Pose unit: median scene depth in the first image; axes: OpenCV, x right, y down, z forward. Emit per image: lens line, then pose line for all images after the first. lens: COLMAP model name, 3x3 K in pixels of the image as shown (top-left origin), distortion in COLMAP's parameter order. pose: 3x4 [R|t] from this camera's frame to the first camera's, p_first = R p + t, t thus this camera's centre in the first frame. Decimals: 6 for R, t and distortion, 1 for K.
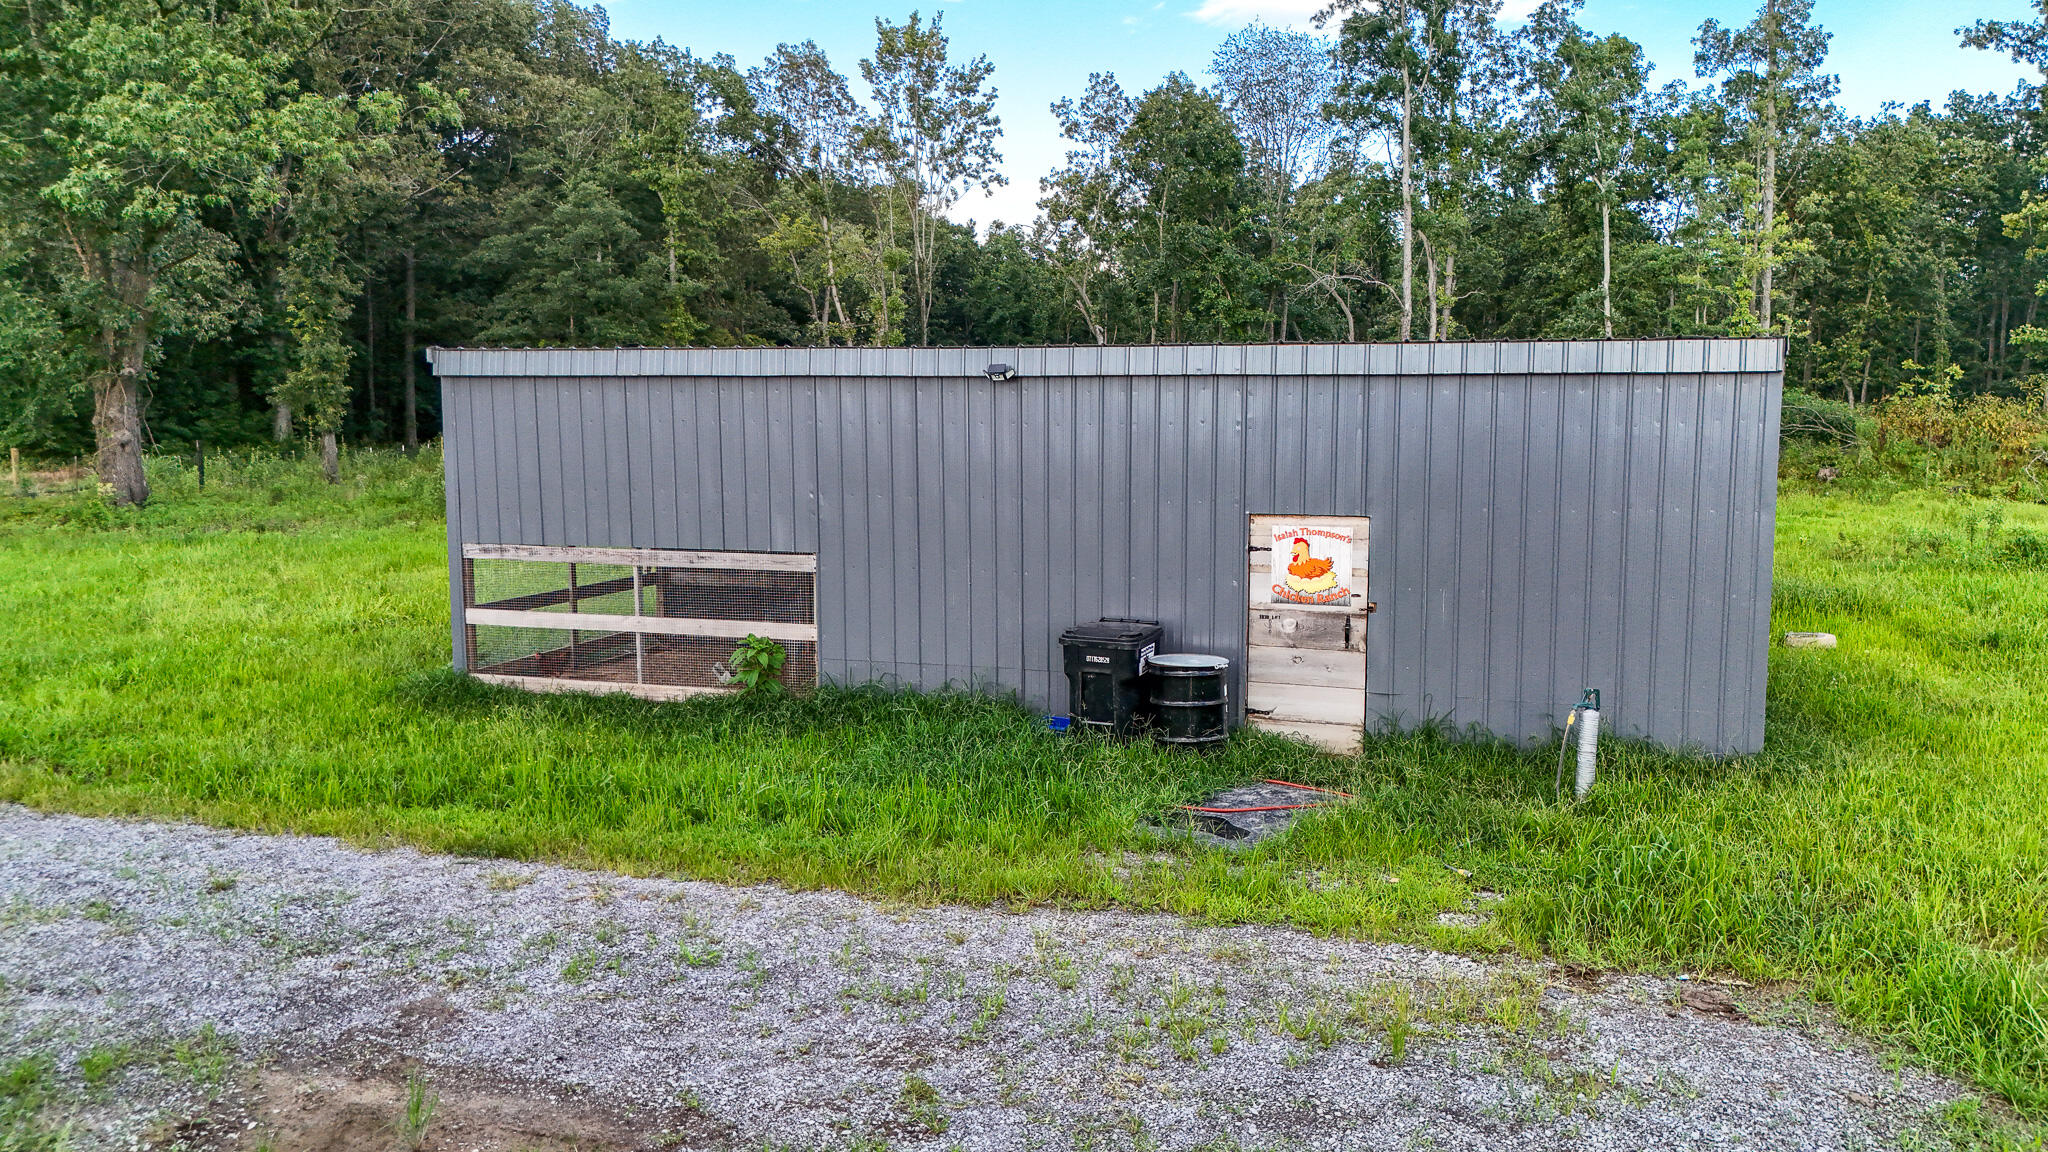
lens RADIAL K [[1510.8, 0, 1015.8], [0, 1510.8, 569.3], [0, 0, 1]] dist [0.046124, -0.027561]
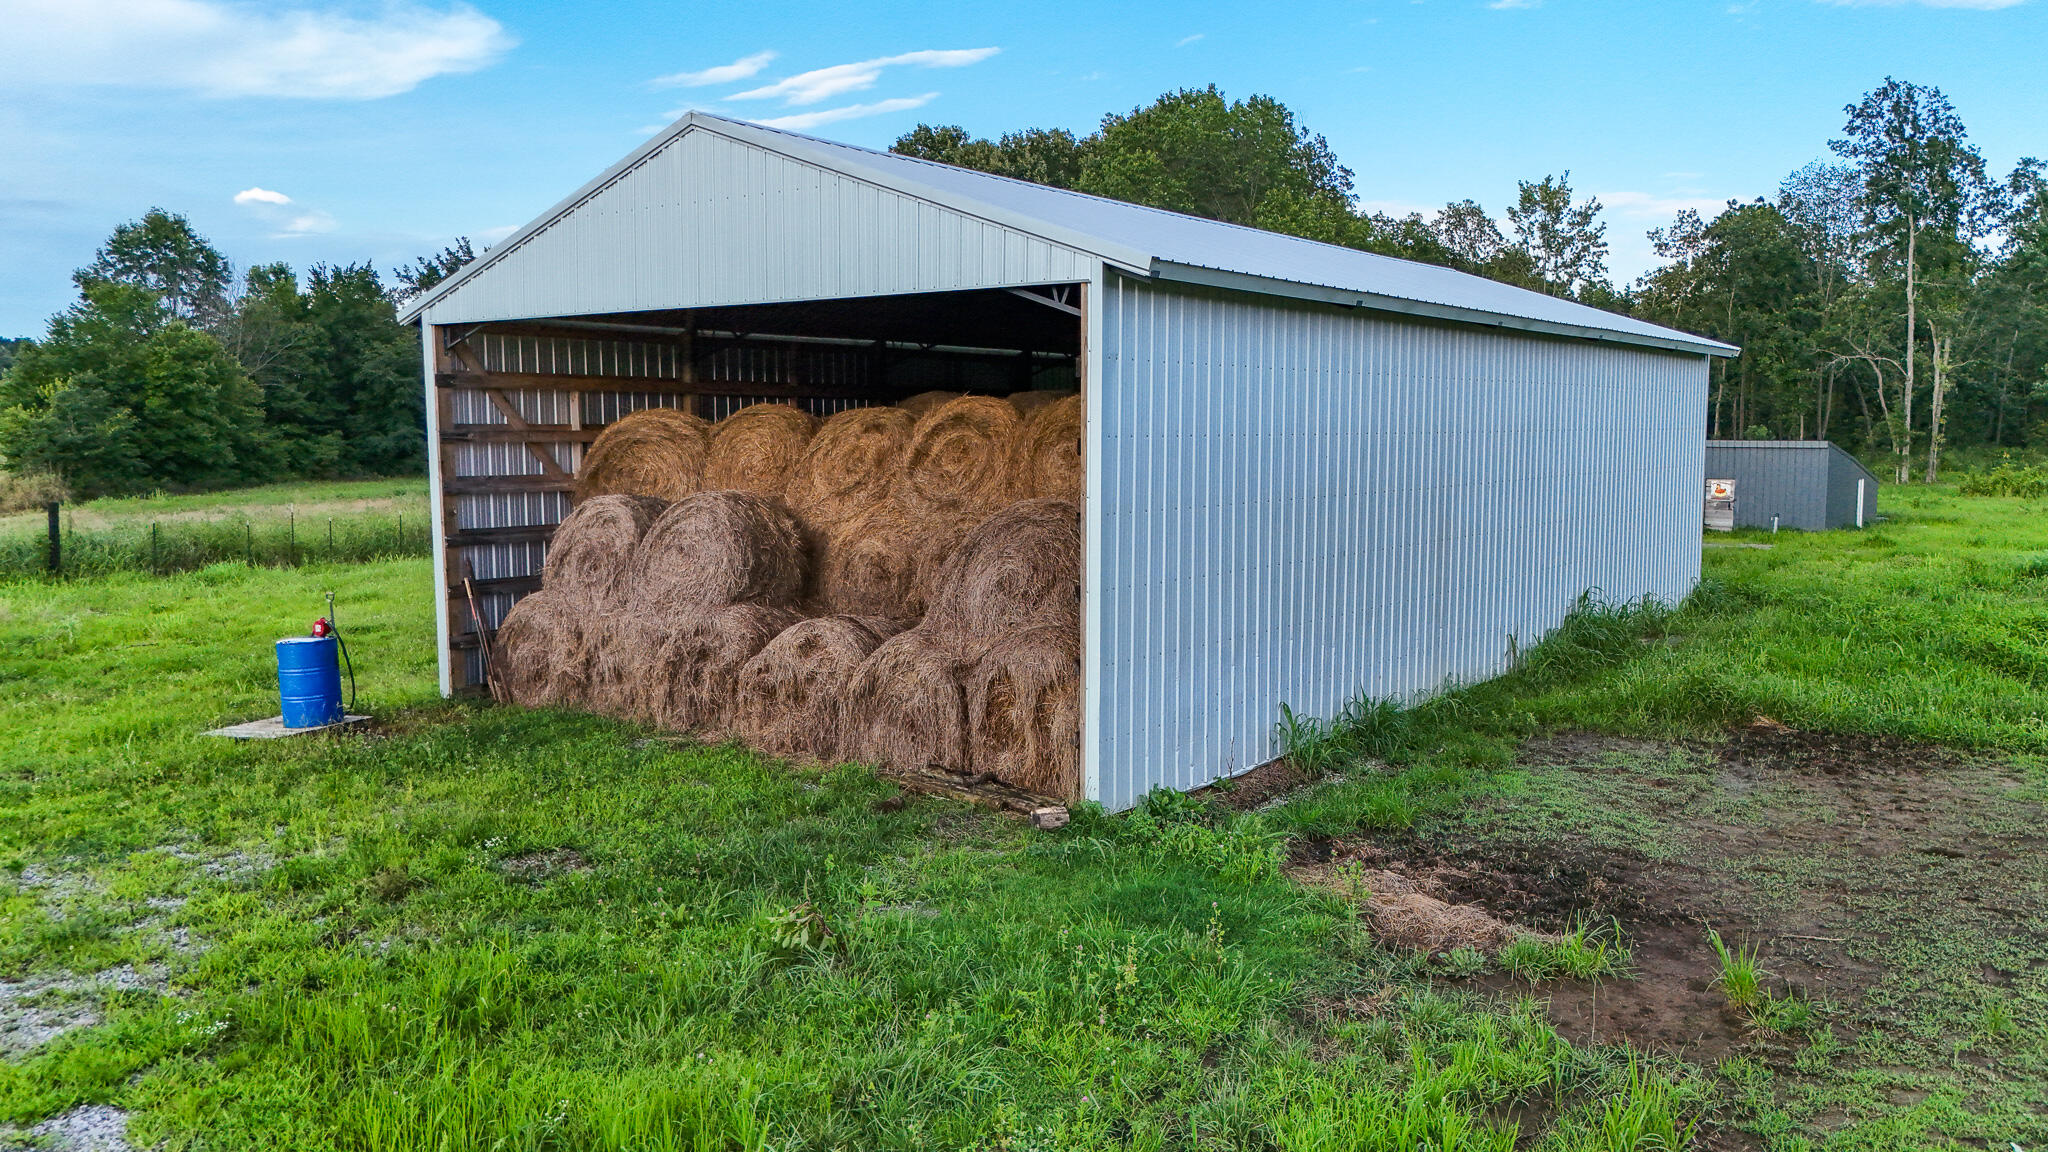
lens RADIAL K [[1510.8, 0, 1024.3], [0, 1510.8, 562.7], [0, 0, 1]] dist [0.046124, -0.027561]
pose [[0.938409, 0.025961, -0.344551, -0.024413], [-0.033085, 0.999343, -0.014811, 0.047791], [0.343940, 0.025299, 0.938651, -0.543060]]
